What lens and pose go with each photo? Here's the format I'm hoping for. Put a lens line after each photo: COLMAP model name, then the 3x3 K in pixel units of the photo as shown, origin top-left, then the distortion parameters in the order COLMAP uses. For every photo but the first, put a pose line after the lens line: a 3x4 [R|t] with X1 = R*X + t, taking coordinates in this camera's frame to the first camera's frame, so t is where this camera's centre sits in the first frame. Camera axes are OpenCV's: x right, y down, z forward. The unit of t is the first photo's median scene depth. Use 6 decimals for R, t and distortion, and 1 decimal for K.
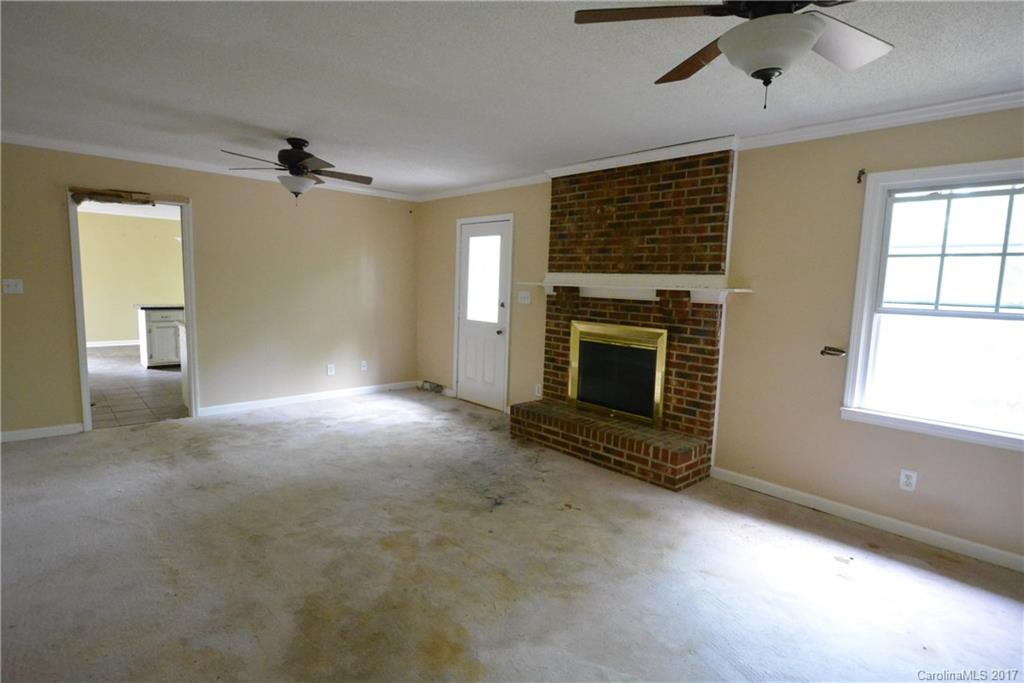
lens RADIAL K [[525.7, 0, 512.4], [0, 525.7, 340.1], [0, 0, 1]] dist [0.001037, -0.000193]
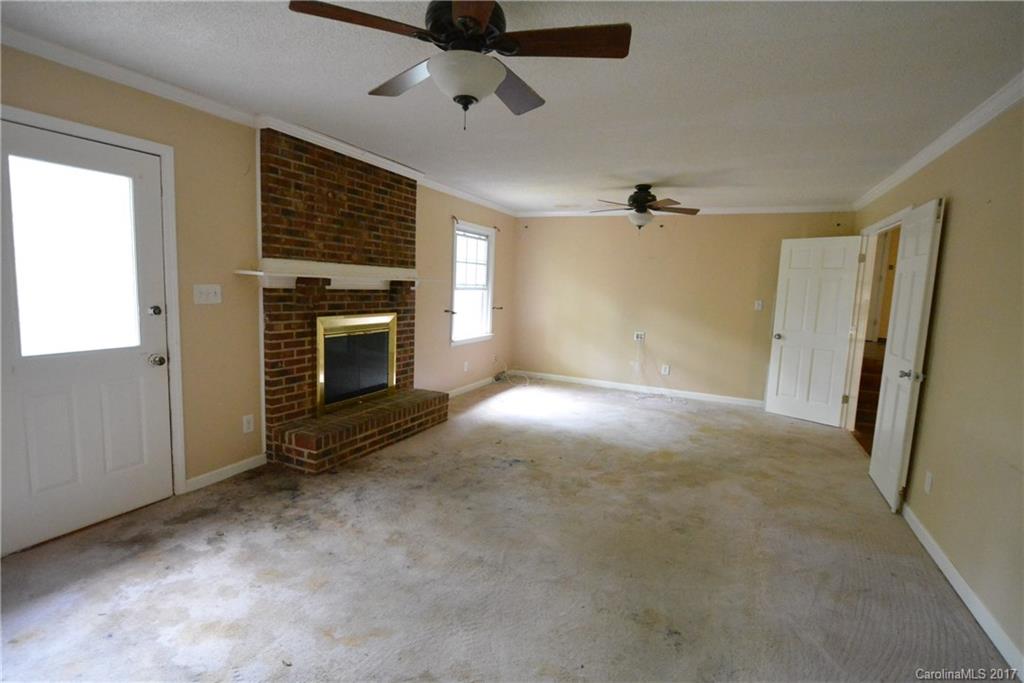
lens RADIAL K [[484.2, 0, 512.0], [0, 484.2, 341.7], [0, 0, 1]] dist [-0.003574, -0.000111]
pose [[-0.376275, -0.155952, 0.913288, -0.781041], [0.051220, 0.980723, 0.188570, -0.139087], [-0.925091, 0.117733, -0.361034, 1.059857]]
